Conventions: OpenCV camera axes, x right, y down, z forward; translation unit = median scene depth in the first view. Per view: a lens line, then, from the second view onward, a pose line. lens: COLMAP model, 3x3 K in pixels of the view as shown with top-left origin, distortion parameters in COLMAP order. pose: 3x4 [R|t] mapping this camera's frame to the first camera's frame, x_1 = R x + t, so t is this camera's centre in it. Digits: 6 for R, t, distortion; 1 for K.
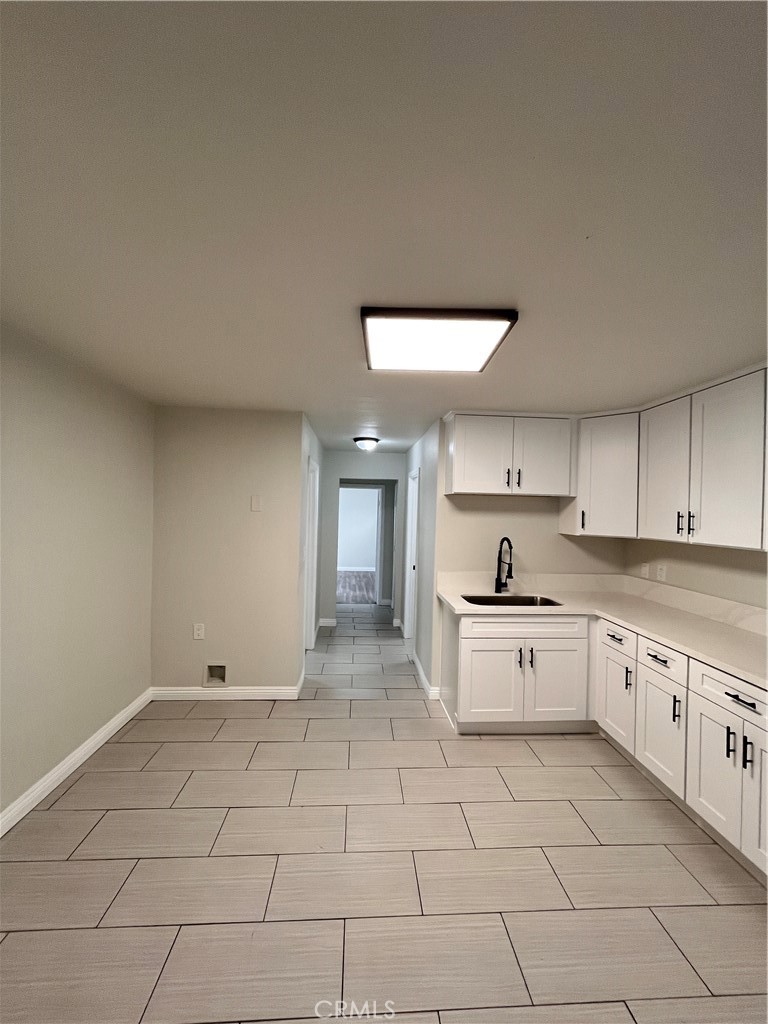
lens RADIAL K [[414.0, 0, 382.9], [0, 414.0, 511.3], [0, 0, 1]] dist [-0.000131, -0.000067]
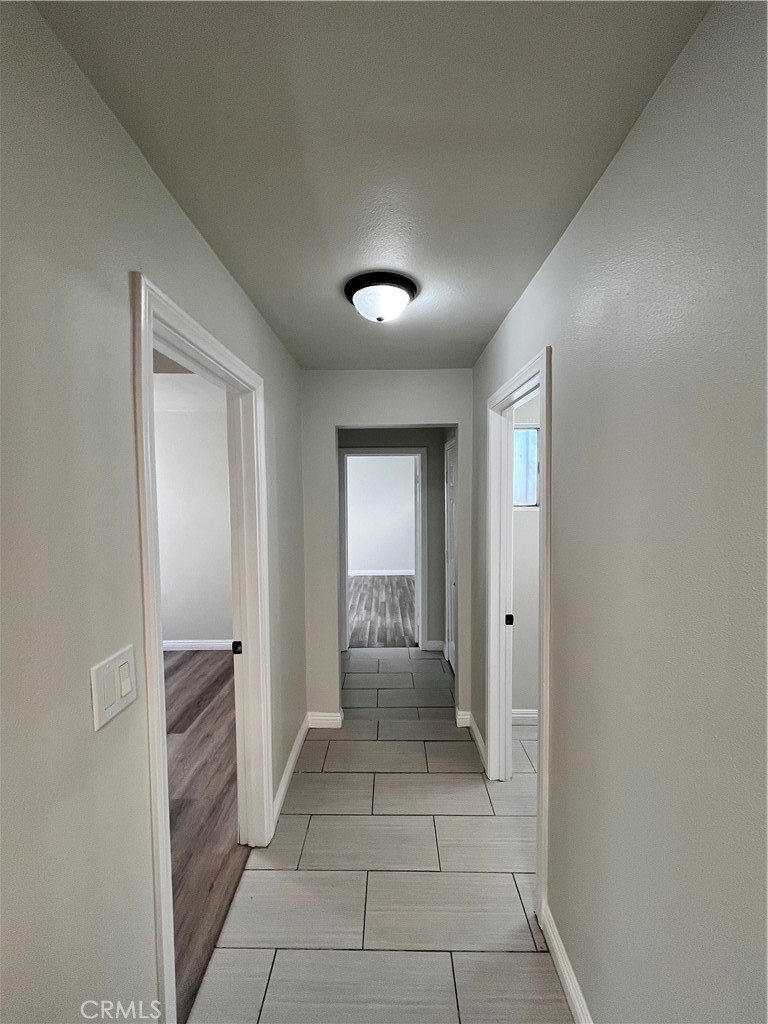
lens RADIAL K [[414.0, 0, 381.0], [0, 414.0, 512.0], [0, 0, 1]] dist [-0.000131, -0.000067]
pose [[0.995399, -0.034462, -0.089409, -0.008945], [0.038158, 0.998472, 0.039963, 0.001846], [0.087895, -0.043191, 0.995193, 0.379937]]
